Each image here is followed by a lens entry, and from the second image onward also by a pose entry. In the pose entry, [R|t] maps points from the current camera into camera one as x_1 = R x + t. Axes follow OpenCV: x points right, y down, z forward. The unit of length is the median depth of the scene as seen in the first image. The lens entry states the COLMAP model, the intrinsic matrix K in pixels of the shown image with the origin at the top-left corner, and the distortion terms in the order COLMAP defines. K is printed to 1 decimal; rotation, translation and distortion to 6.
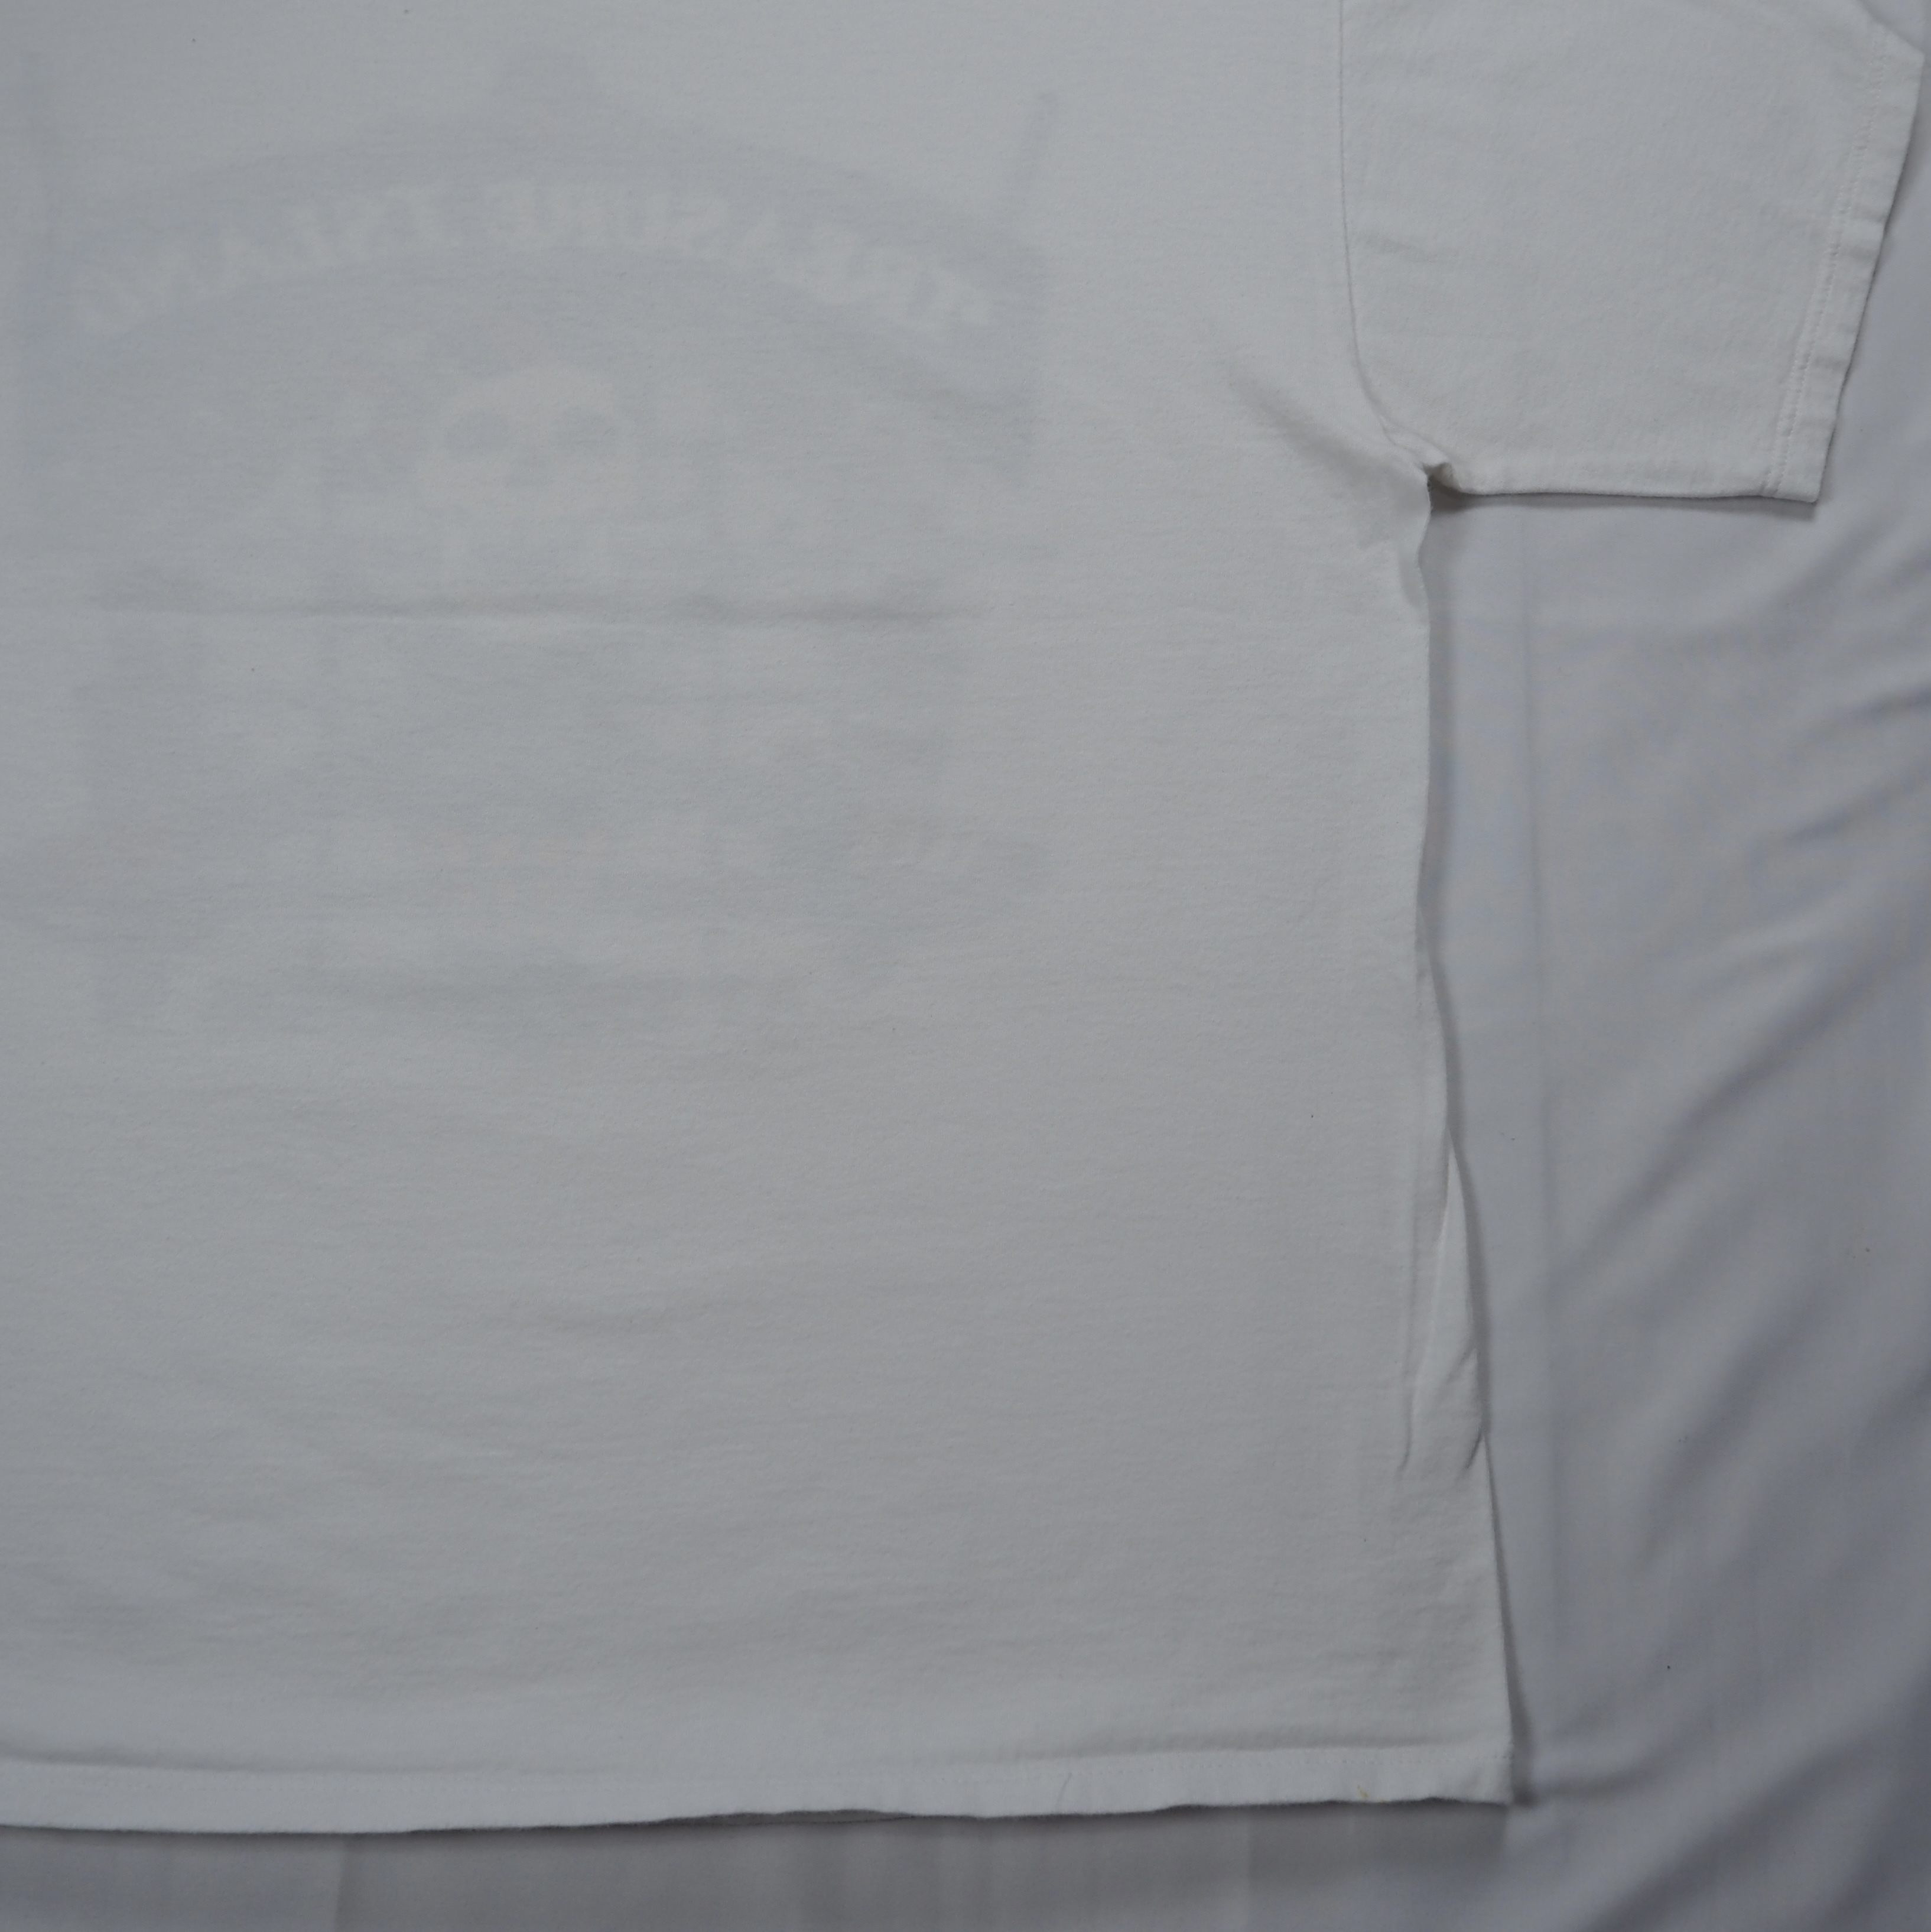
lens RADIAL K [[2553.7, 0, 975.0], [0, 2553.7, 632.6], [0, 0, 1]] dist [-0.050017, 0.027036]
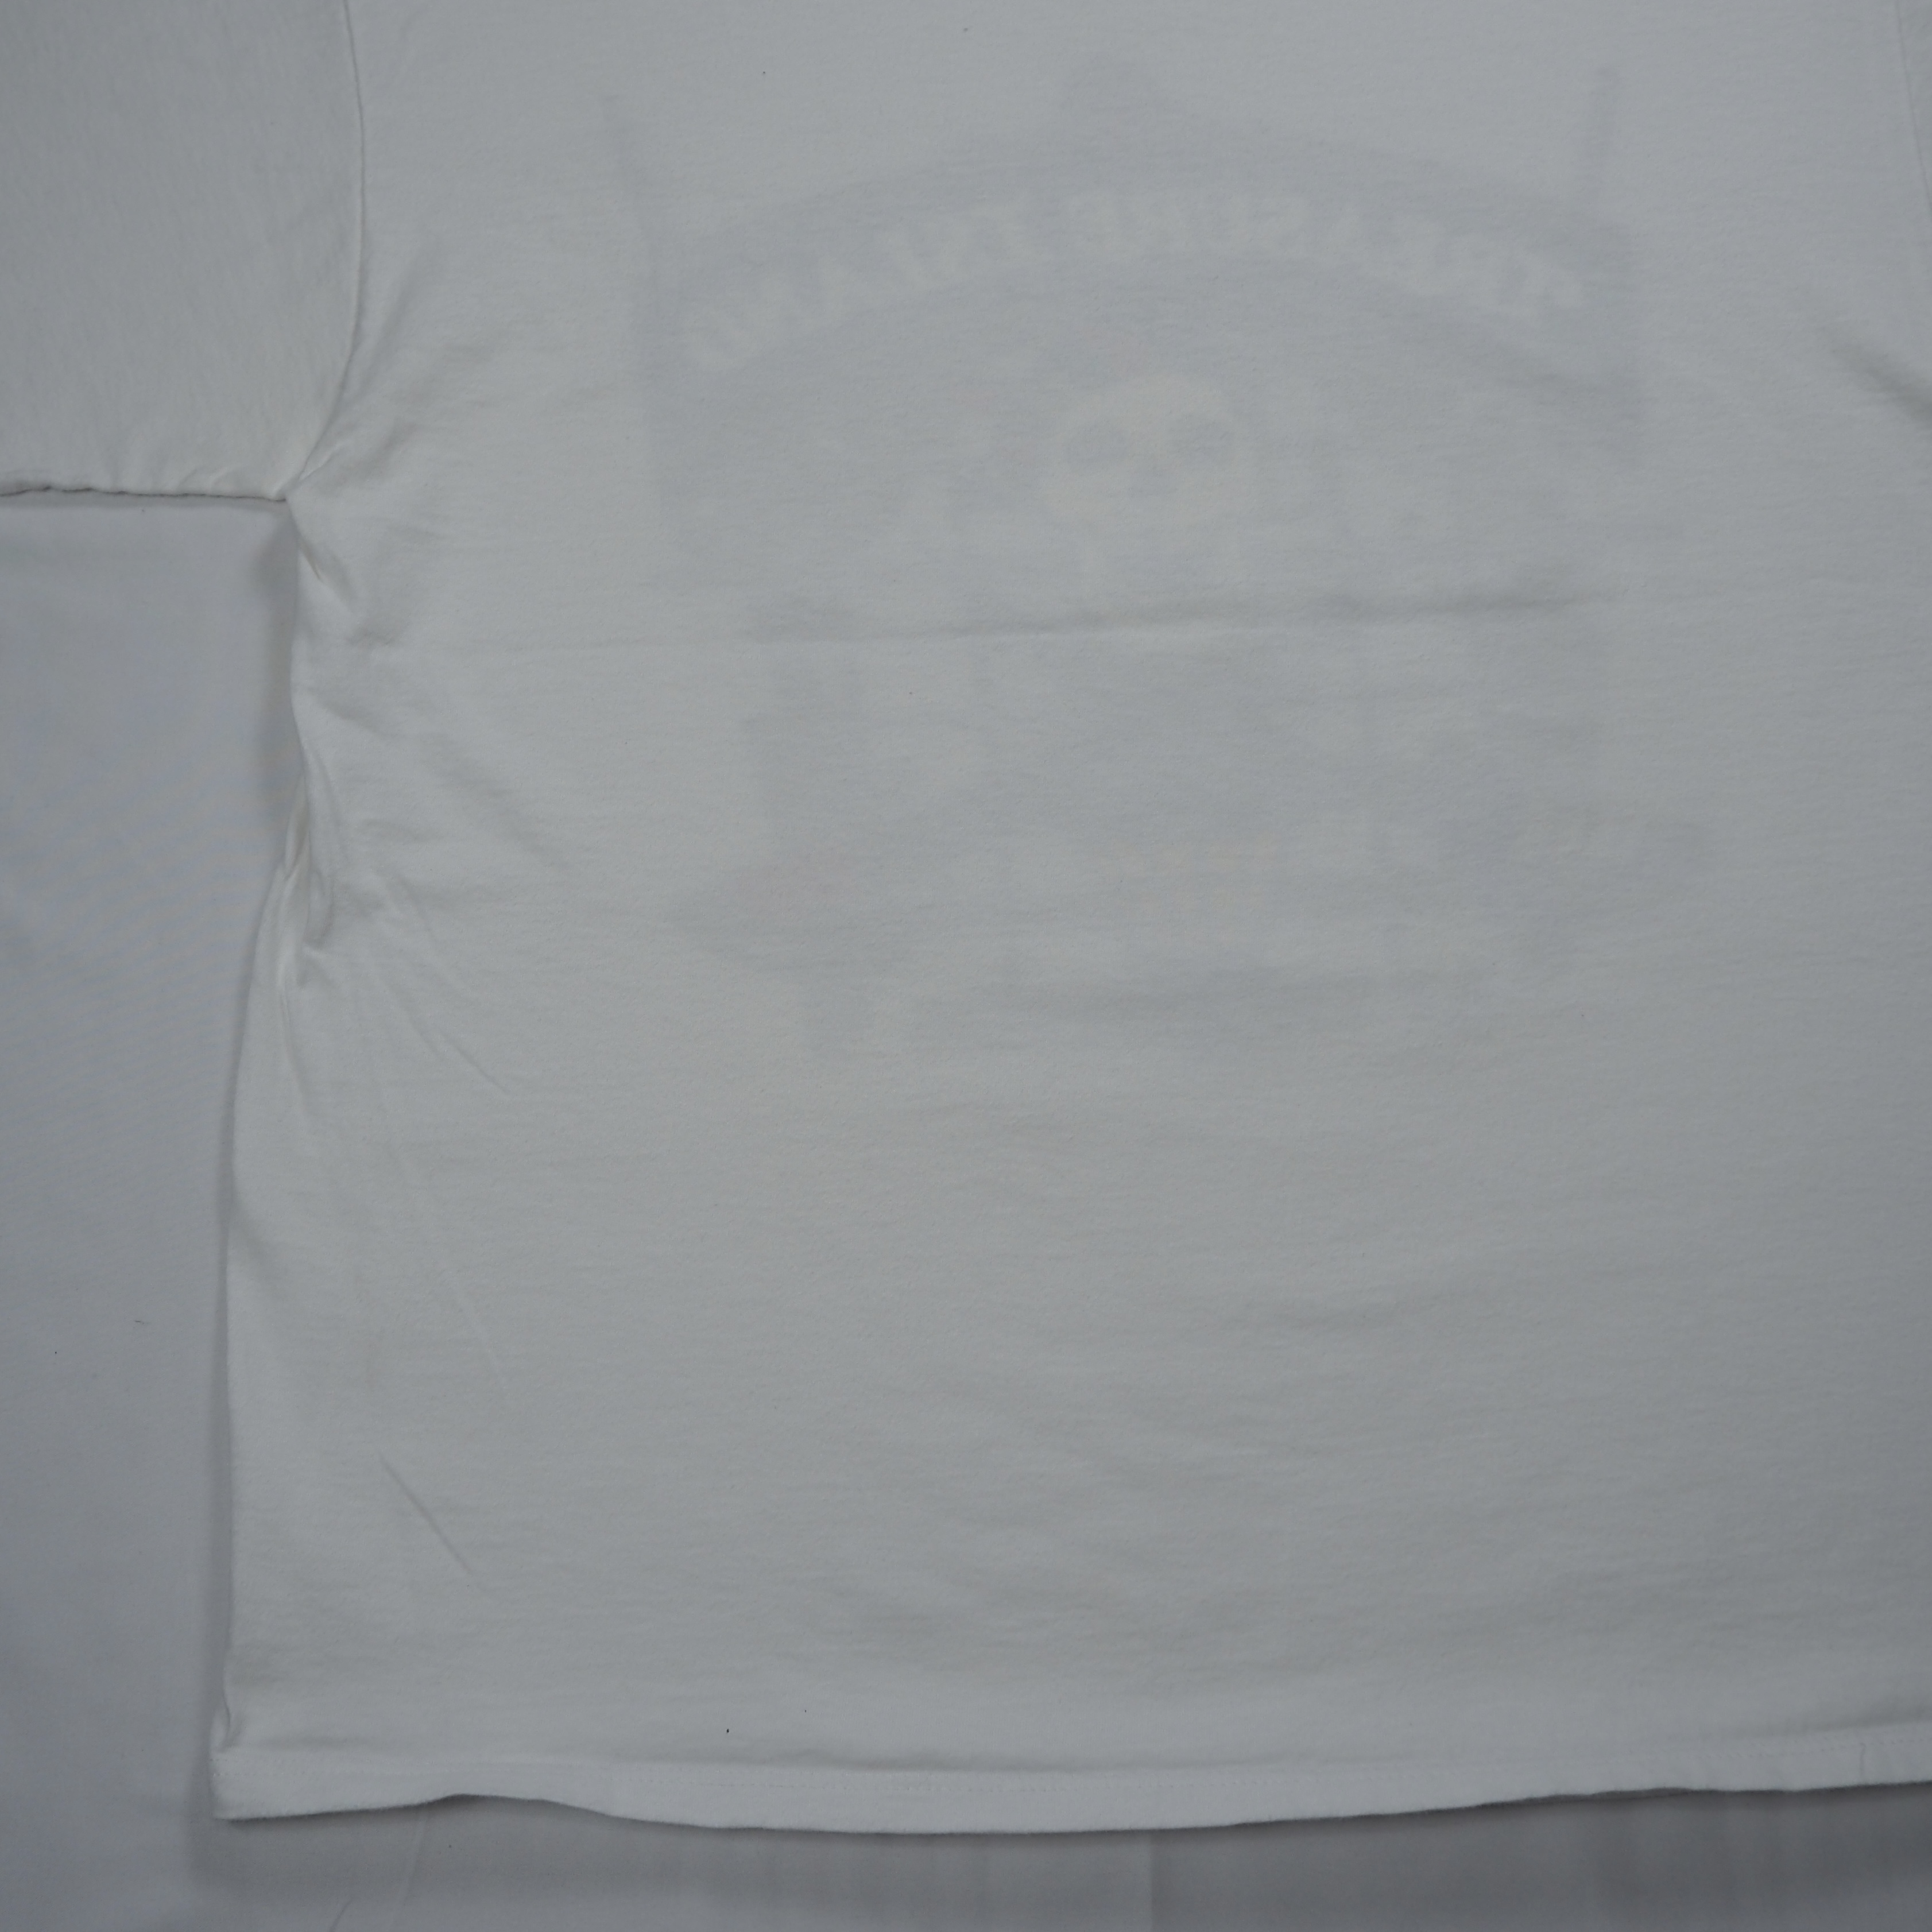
lens RADIAL K [[2553.9, 0, 950.9], [0, 2553.9, 638.5], [0, 0, 1]] dist [-0.050017, 0.027036]
pose [[0.996096, -0.055751, -0.068443, -0.201666], [0.057278, 0.998147, 0.020549, -0.028153], [0.067171, -0.024389, 0.997443, -0.017230]]
